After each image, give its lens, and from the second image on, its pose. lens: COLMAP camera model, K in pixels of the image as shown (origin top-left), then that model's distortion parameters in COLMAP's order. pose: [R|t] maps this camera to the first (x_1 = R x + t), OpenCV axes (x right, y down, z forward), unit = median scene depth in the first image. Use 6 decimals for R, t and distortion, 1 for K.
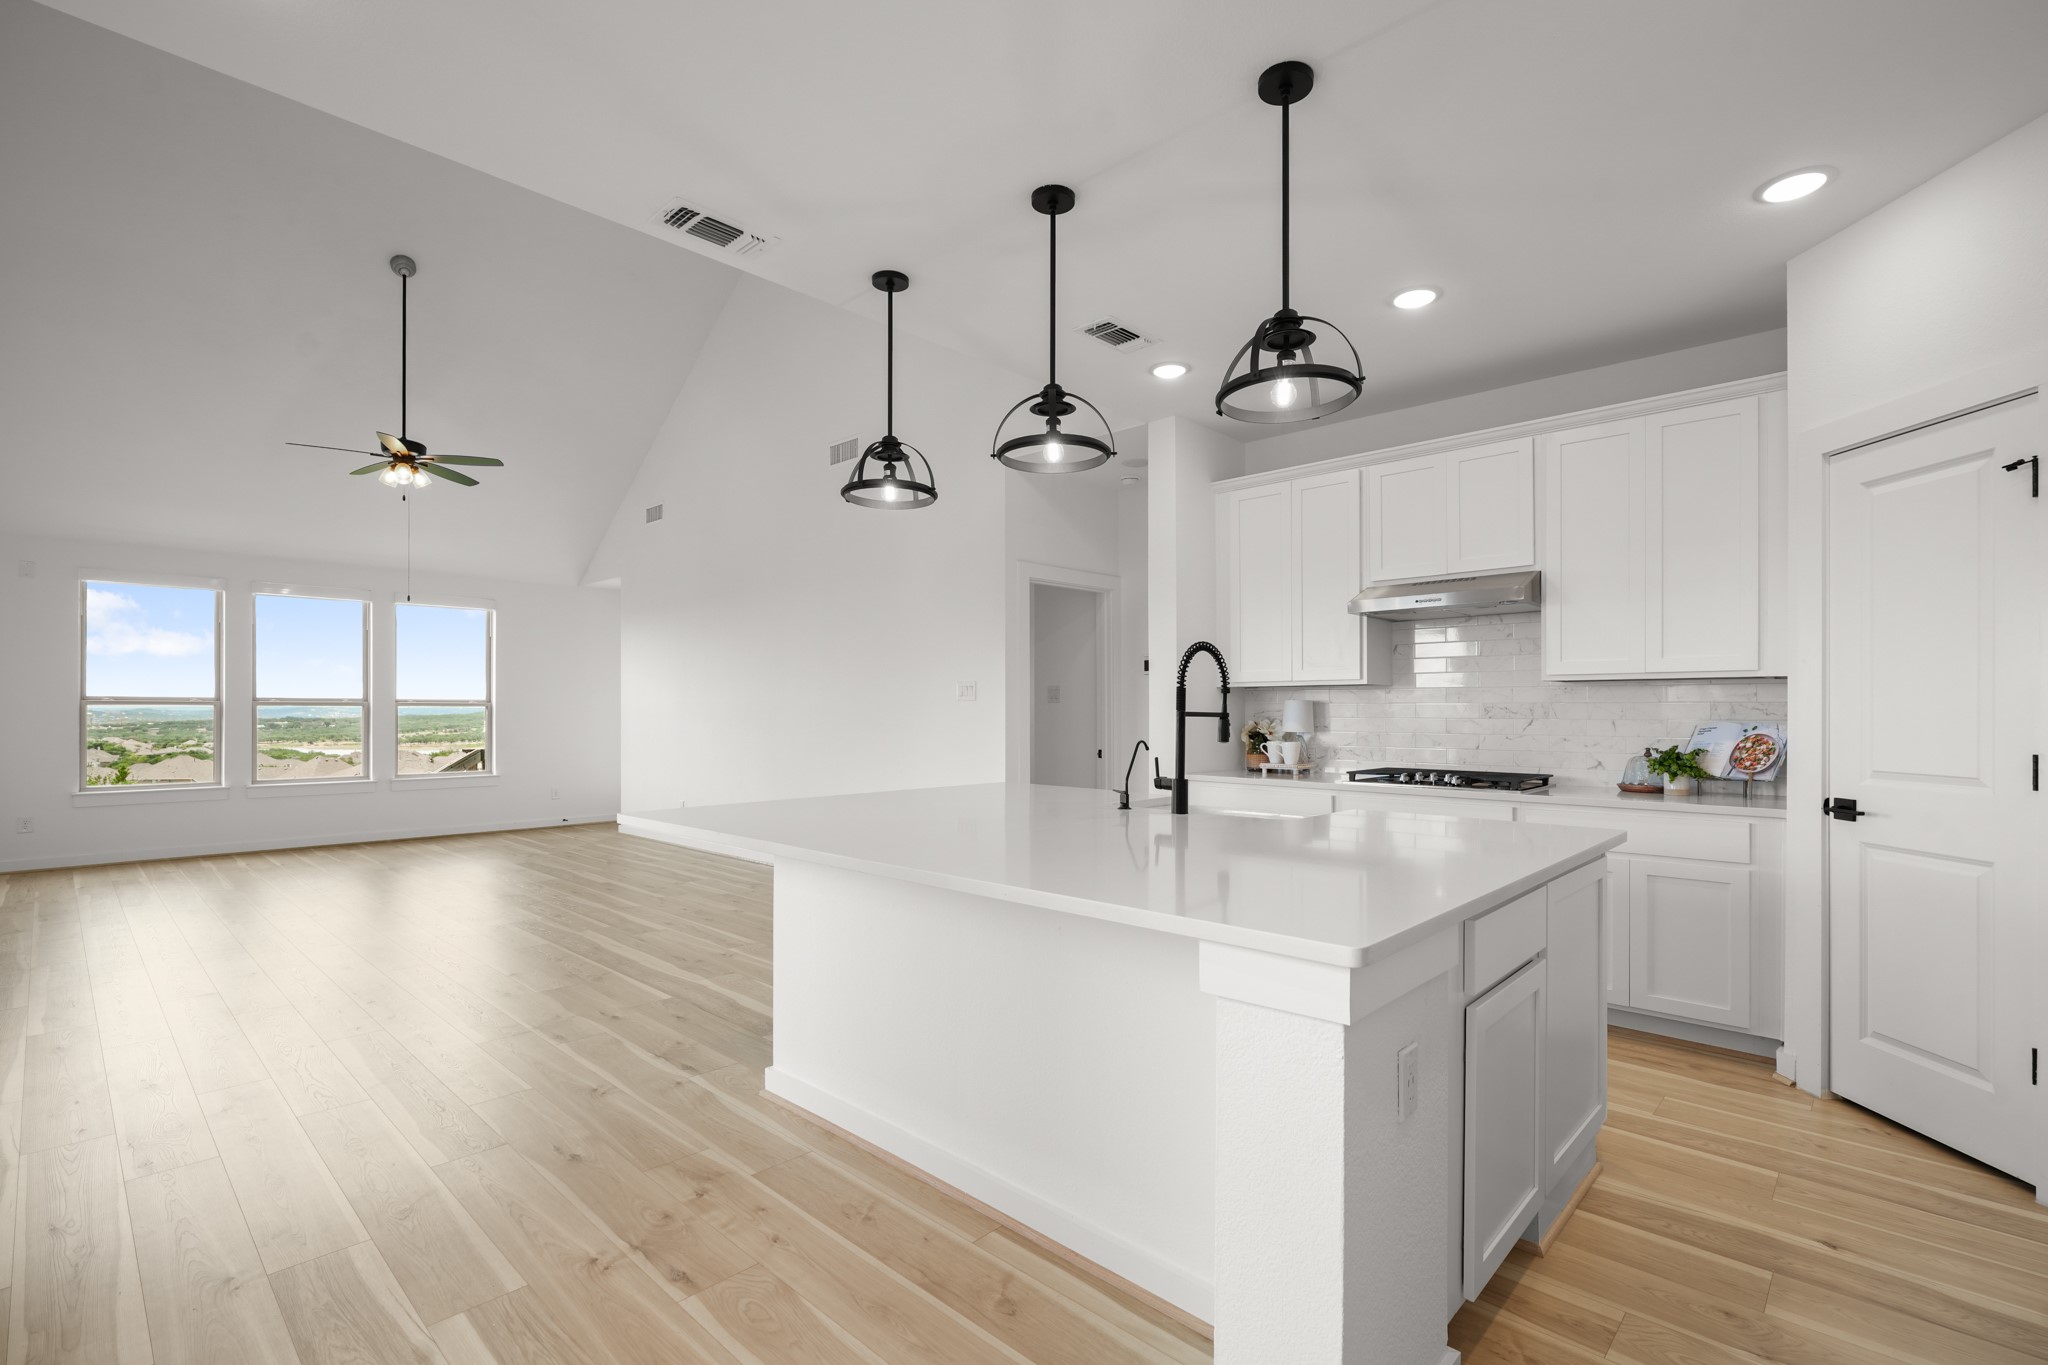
lens RADIAL K [[951.3, 0, 1023.5], [0, 951.3, 697.7], [0, 0, 1]] dist [-0.010585, 0.003539]
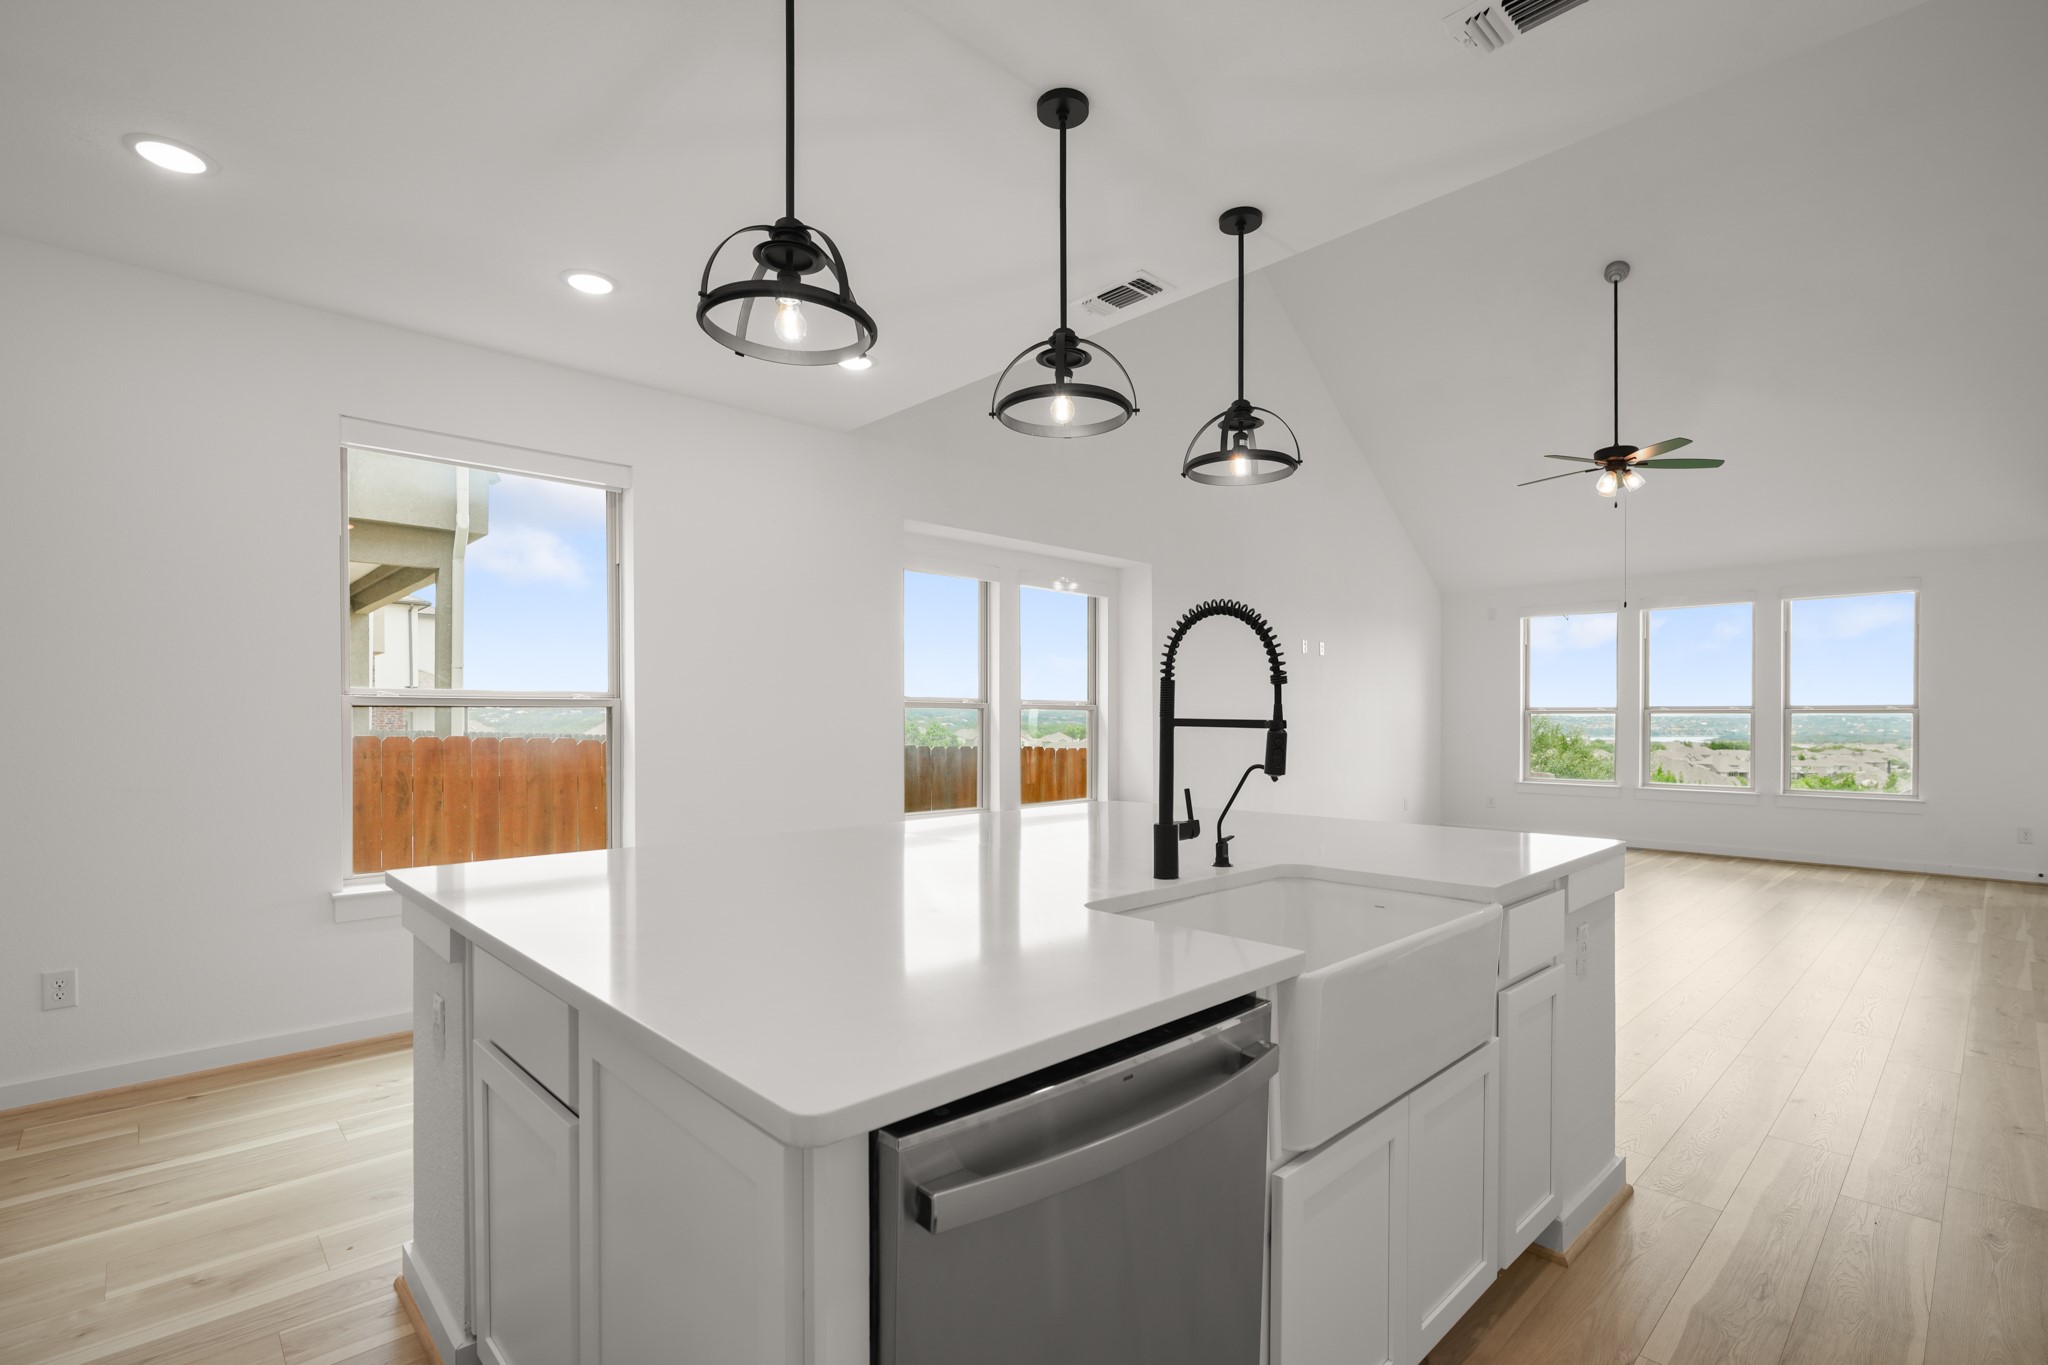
lens RADIAL K [[951.3, 0, 1023.3], [0, 951.3, 697.8], [0, 0, 1]] dist [-0.010585, 0.003539]
pose [[-0.050358, -0.019160, -0.998547, 0.335064], [0.009698, 0.999759, -0.019672, 0.005391], [0.998684, -0.010674, -0.050160, 0.391336]]
